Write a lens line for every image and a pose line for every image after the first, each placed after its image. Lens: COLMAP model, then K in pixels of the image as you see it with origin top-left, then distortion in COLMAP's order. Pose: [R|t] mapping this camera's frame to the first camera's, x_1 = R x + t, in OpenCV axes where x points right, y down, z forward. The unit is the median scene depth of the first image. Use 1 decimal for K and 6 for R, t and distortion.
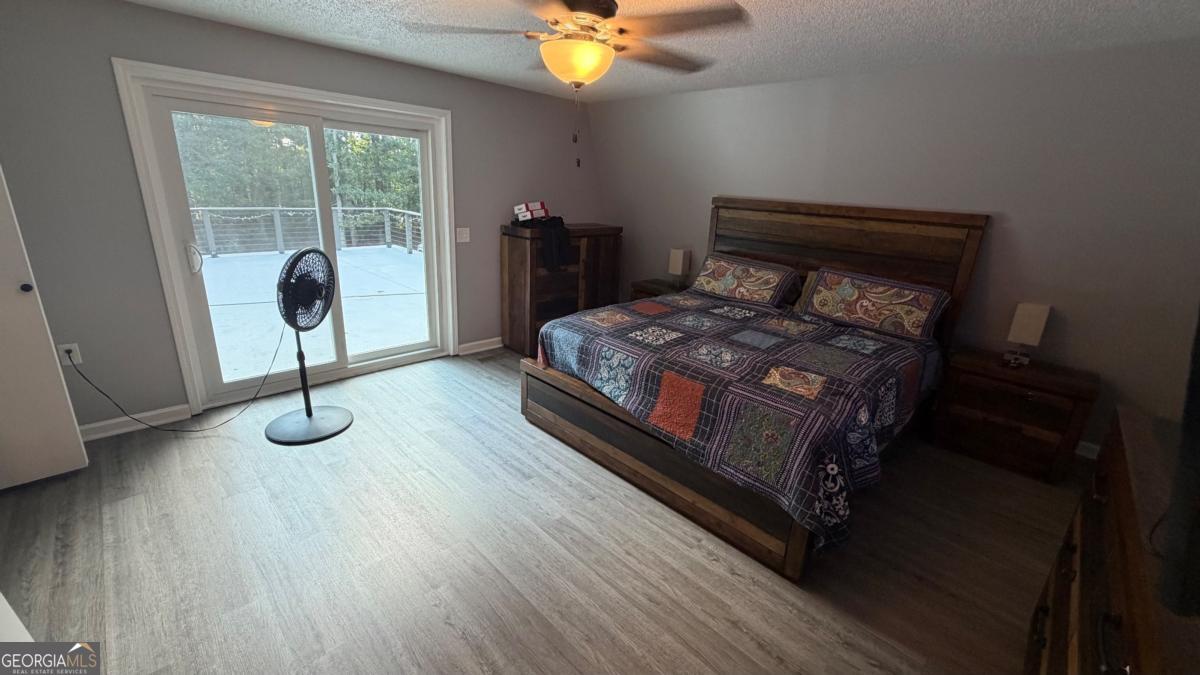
lens RADIAL K [[478.1, 0, 600.3], [0, 478.1, 334.1], [0, 0, 1]] dist [0.003633, 0.000001]
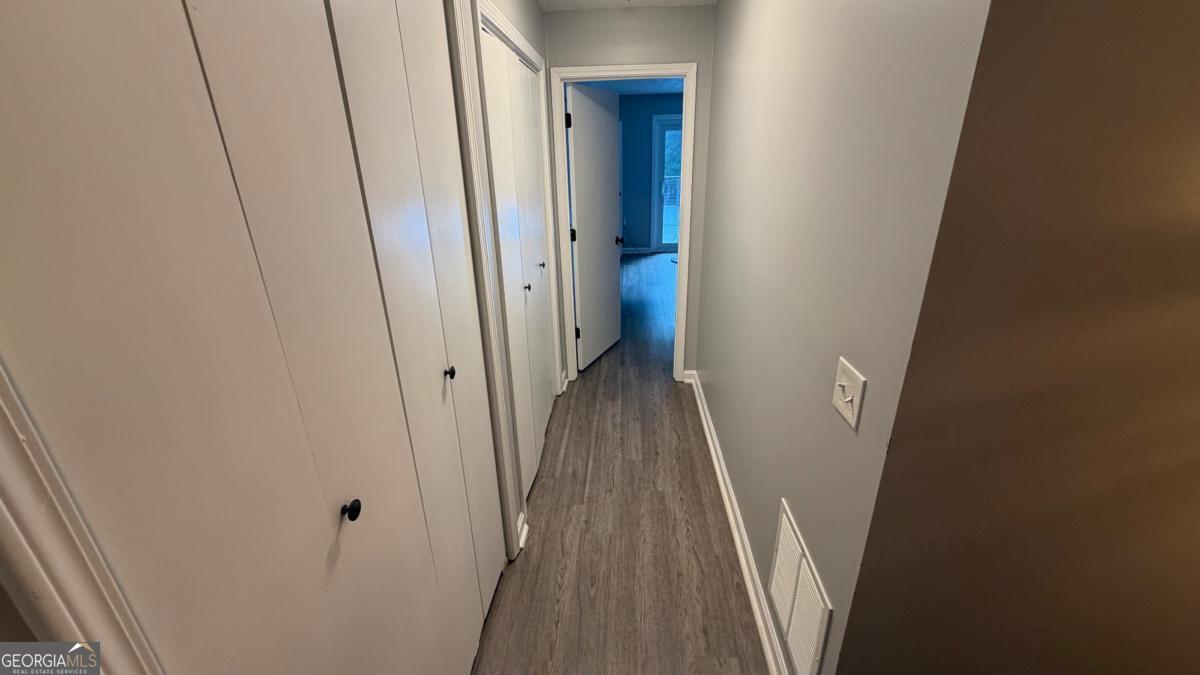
lens RADIAL K [[478.1, 0, 601.4], [0, 478.1, 338.6], [0, 0, 1]] dist [0.003633, 0.000001]
pose [[0.661025, 0.206981, -0.721252, 0.921587], [-0.166782, 0.977687, 0.127716, 0.337896], [0.731594, 0.035868, 0.680797, -0.922858]]
